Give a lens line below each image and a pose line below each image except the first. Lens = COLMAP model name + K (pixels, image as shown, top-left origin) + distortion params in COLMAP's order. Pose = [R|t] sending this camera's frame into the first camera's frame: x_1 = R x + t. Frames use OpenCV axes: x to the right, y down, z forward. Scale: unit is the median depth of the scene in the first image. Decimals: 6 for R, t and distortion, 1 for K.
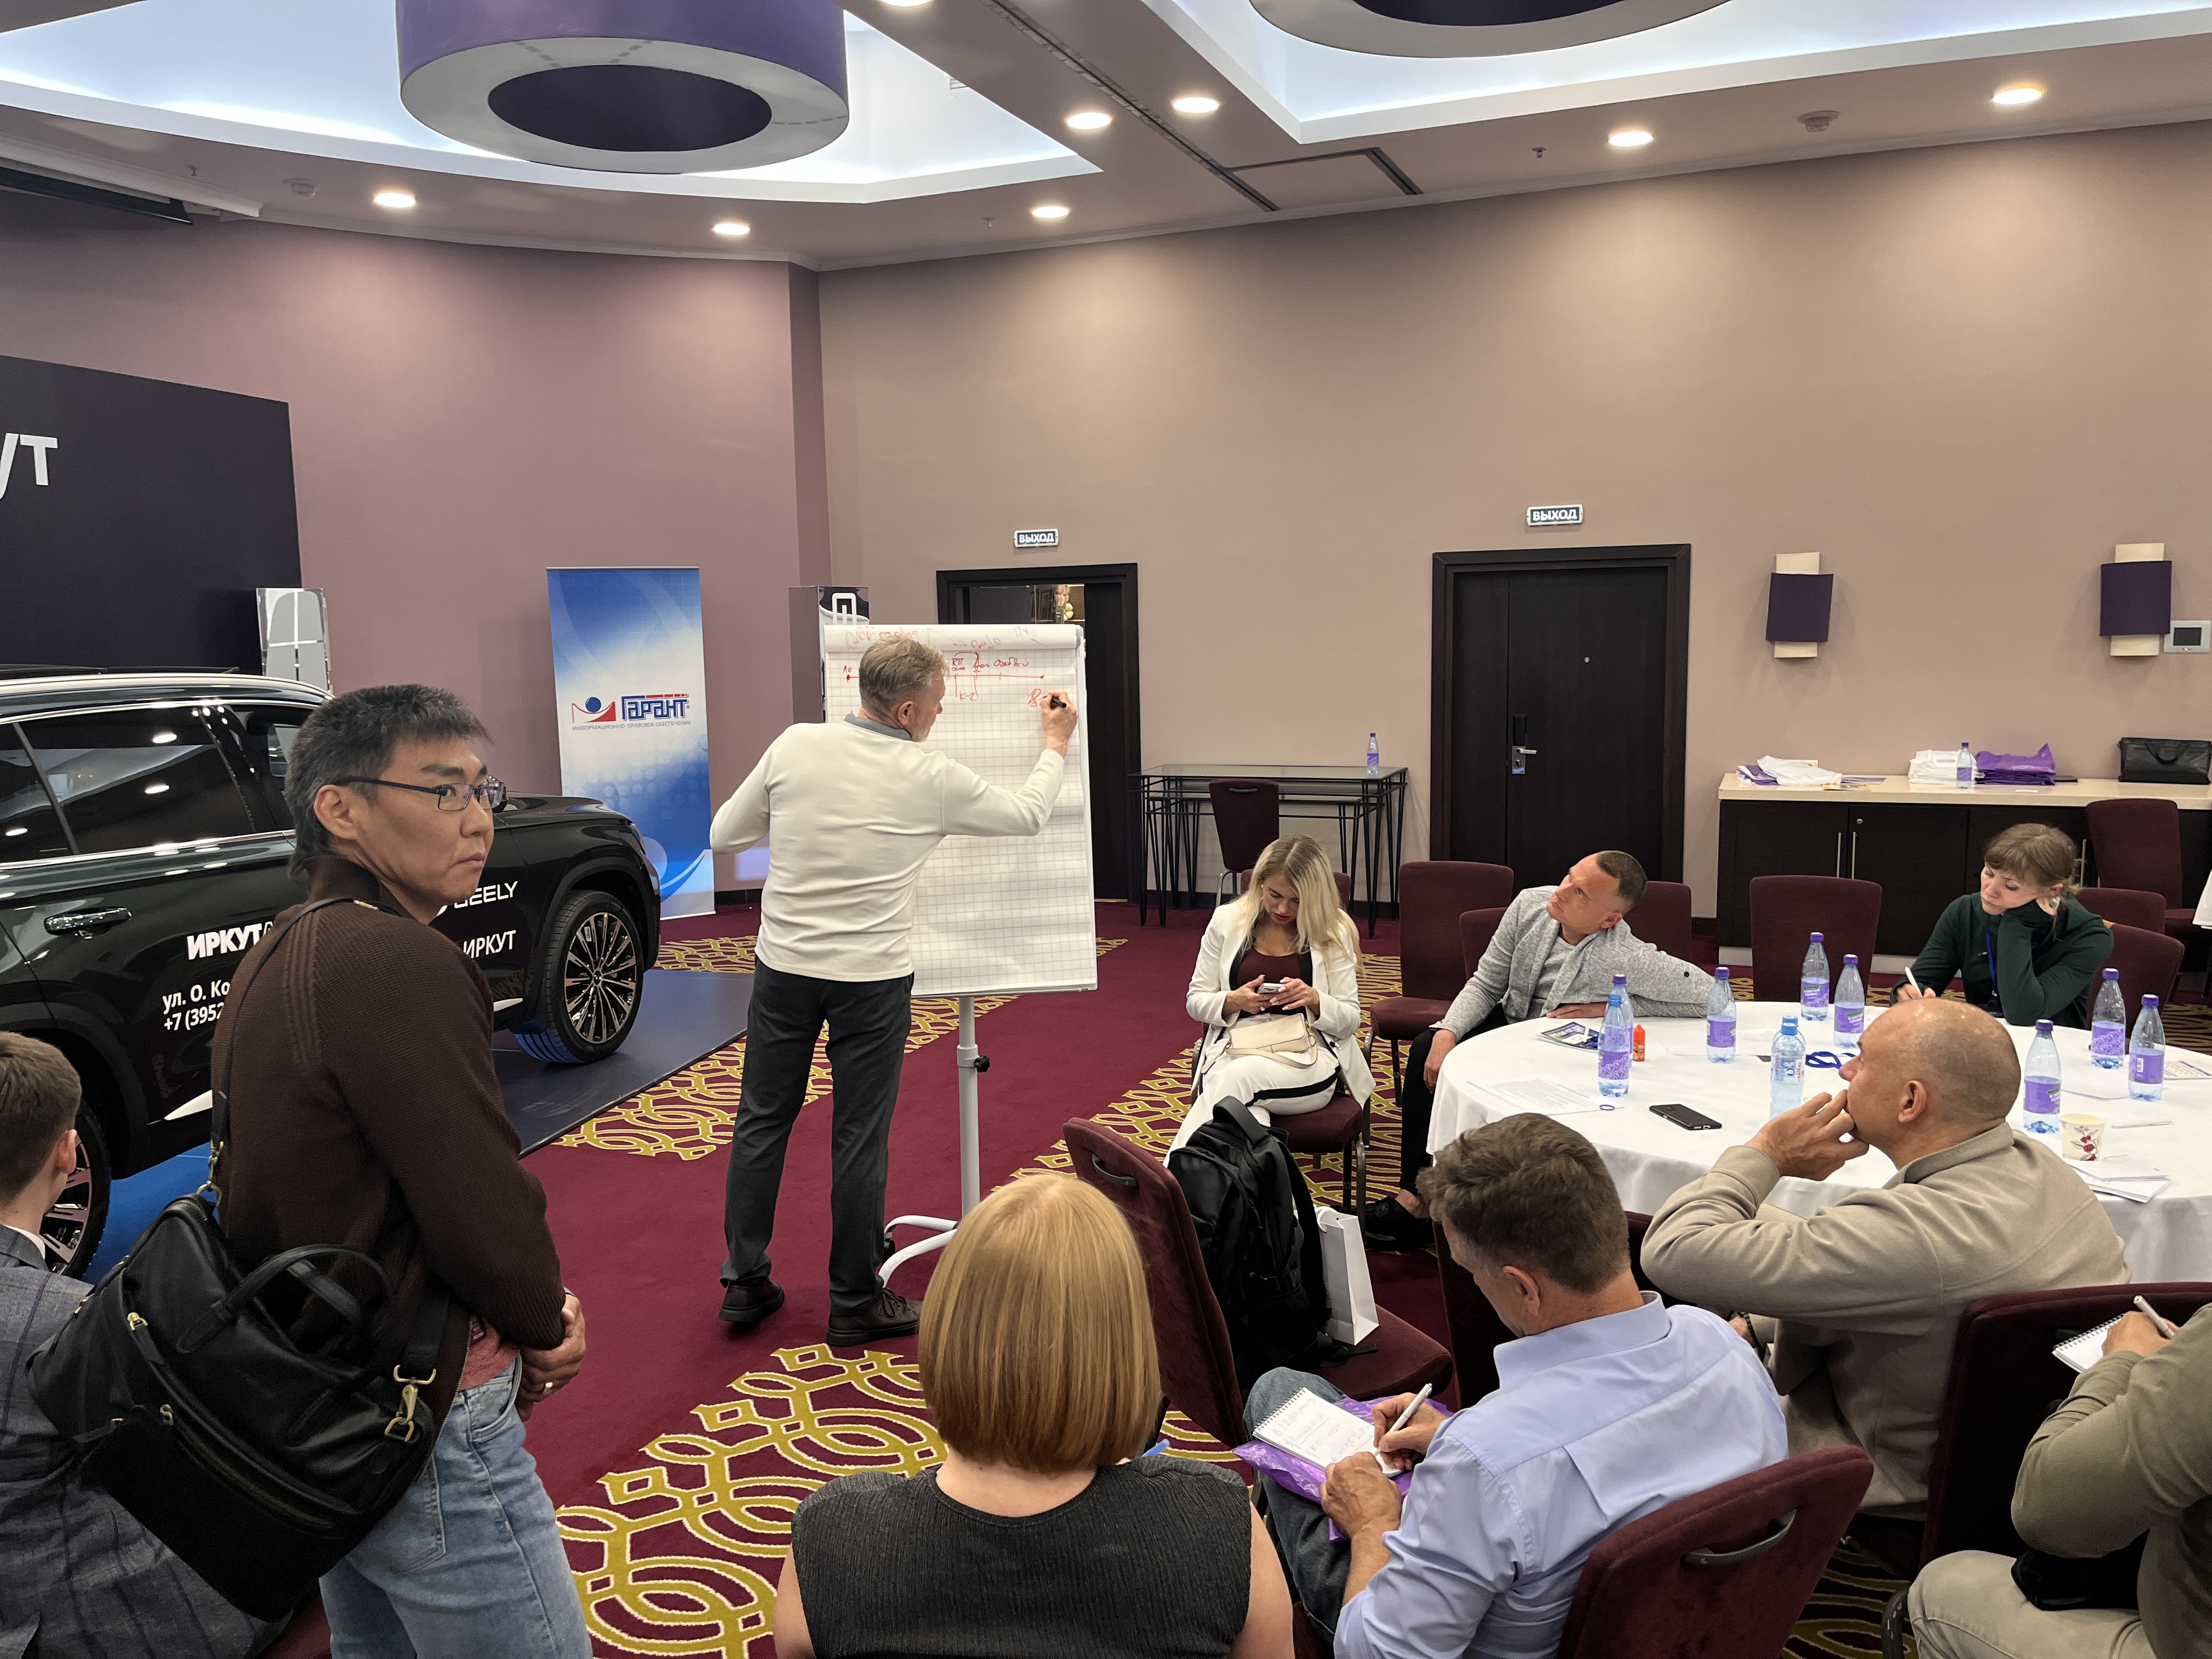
lens RADIAL K [[1688.9, 0, 1106.3], [0, 1688.9, 816.7], [0, 0, 1]] dist [0.035711, -0.007645]
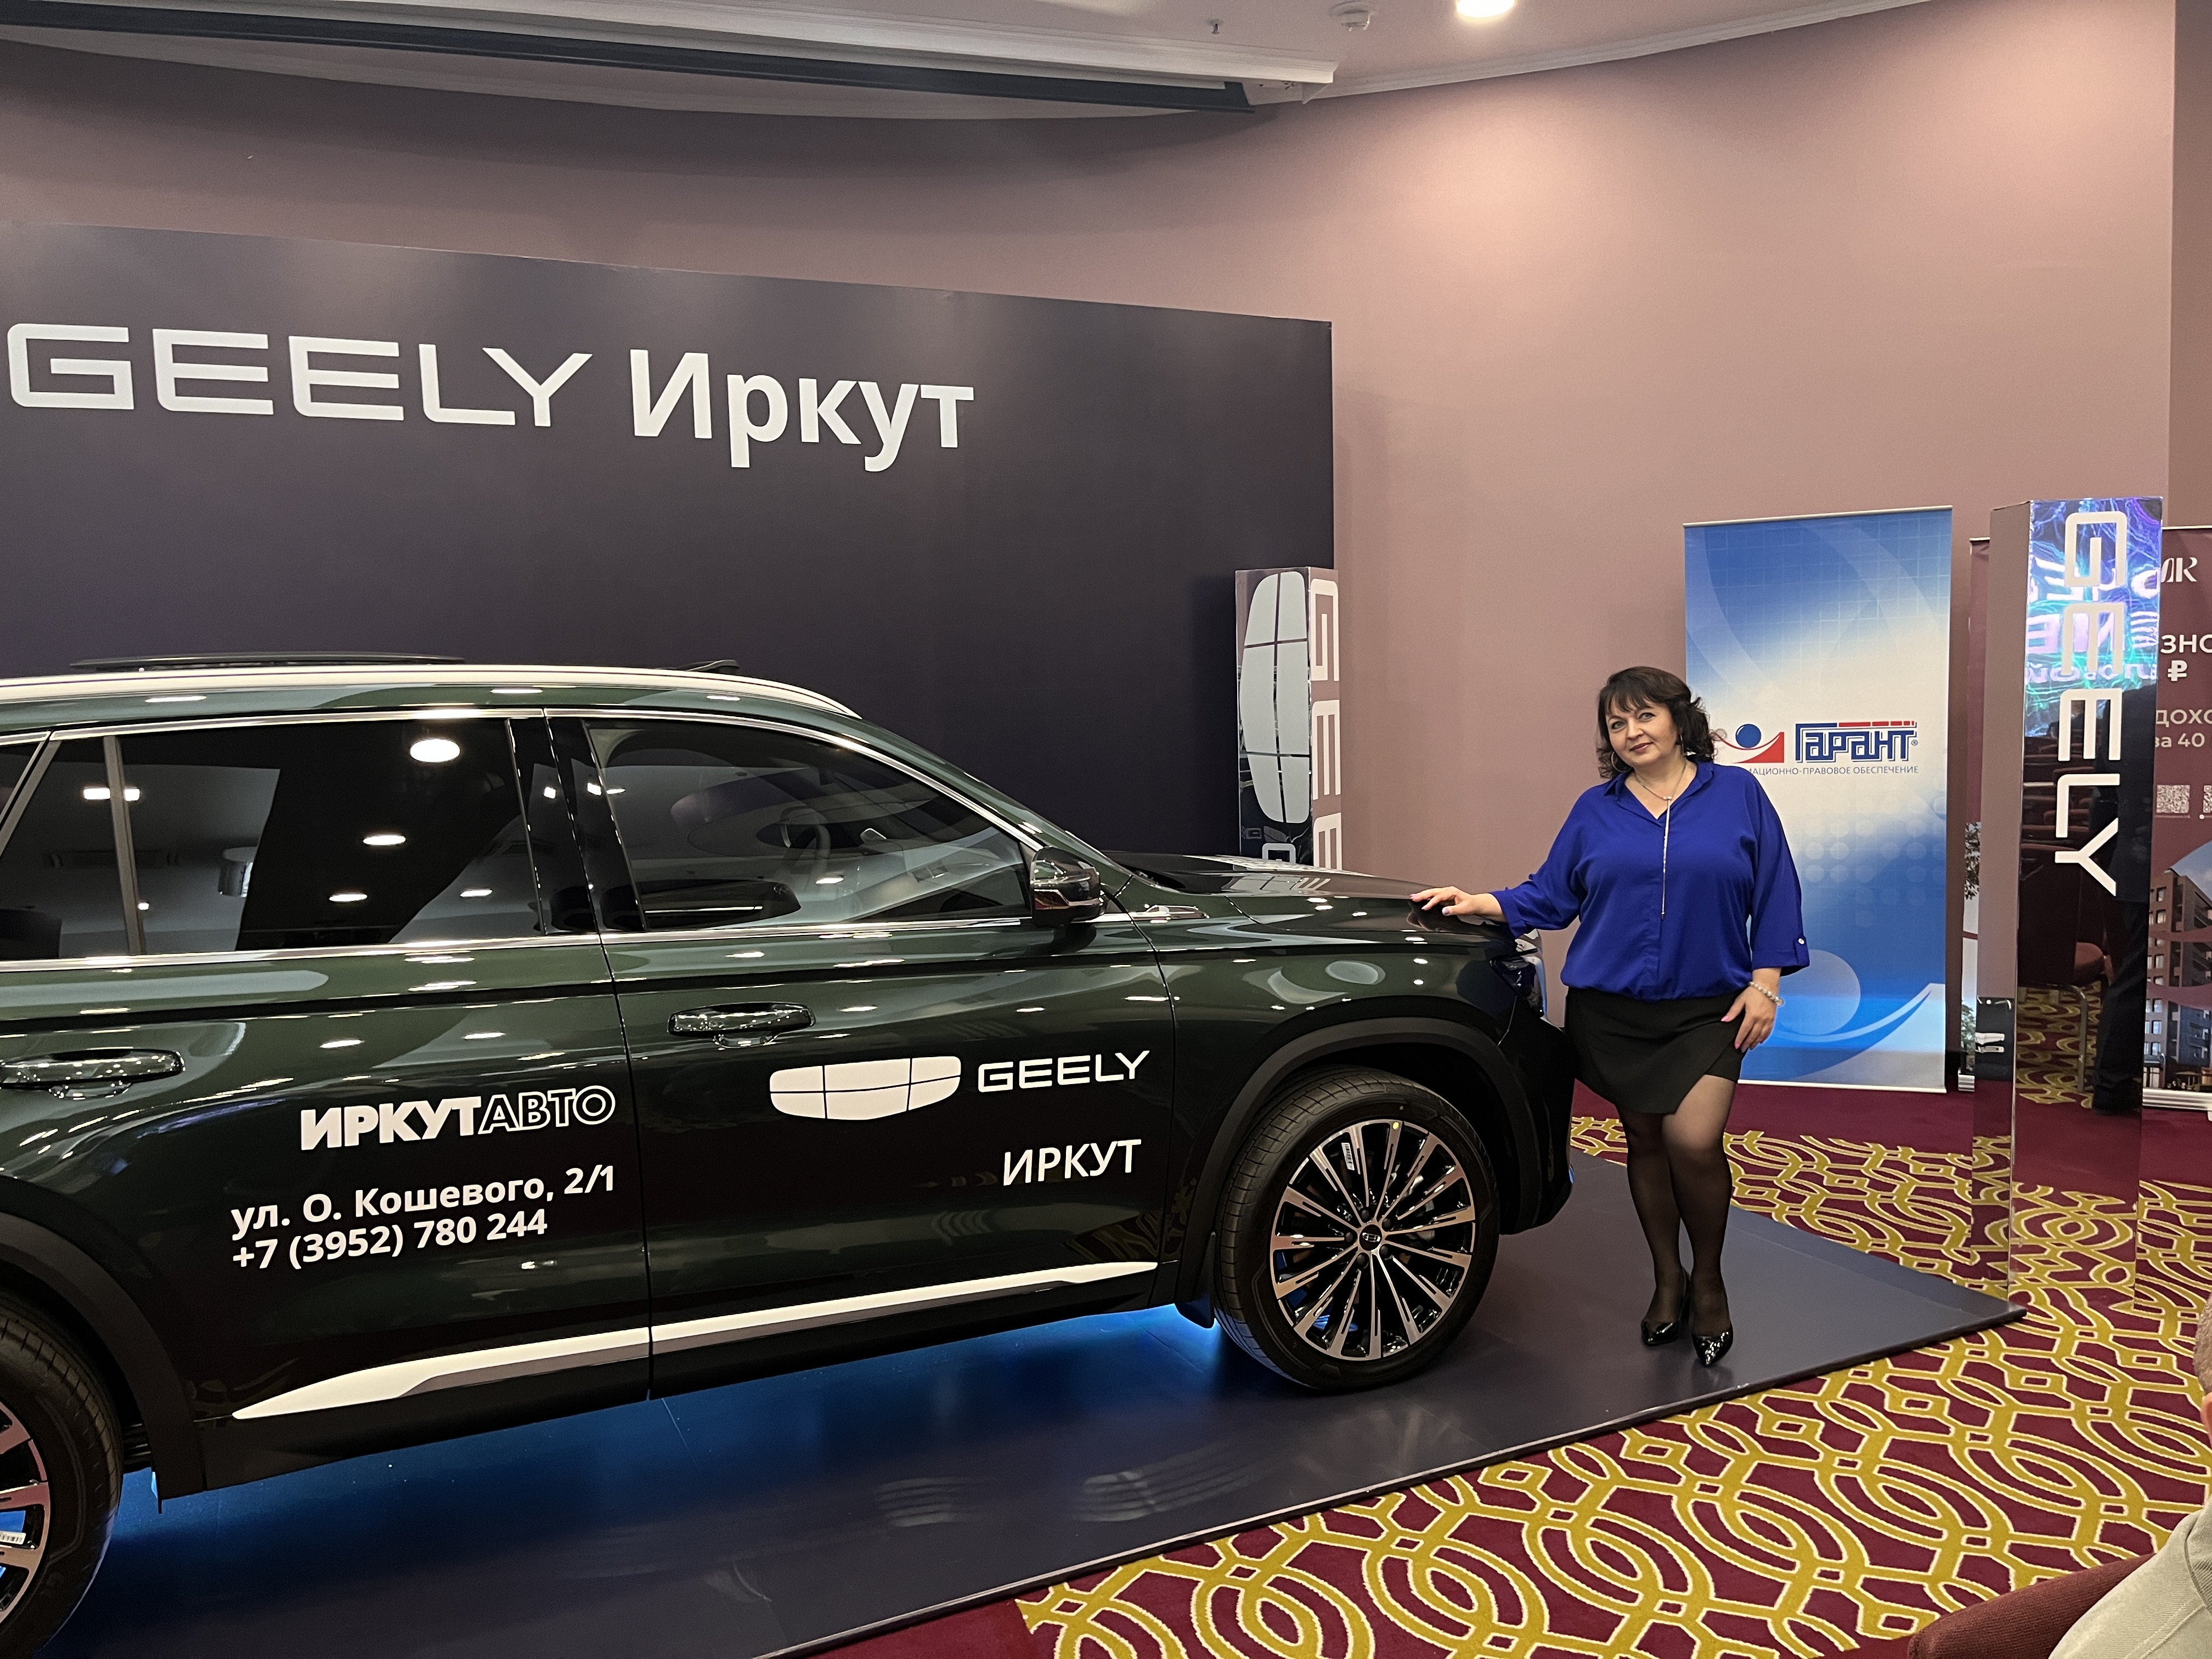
lens RADIAL K [[1688.9, 0, 1109.6], [0, 1688.9, 816.6], [0, 0, 1]] dist [0.035711, -0.007645]
pose [[0.633751, 0.062985, -0.770969, 0.055816], [-0.074999, 0.996987, 0.019799, -0.043950], [0.769893, 0.045275, 0.636565, 0.594304]]
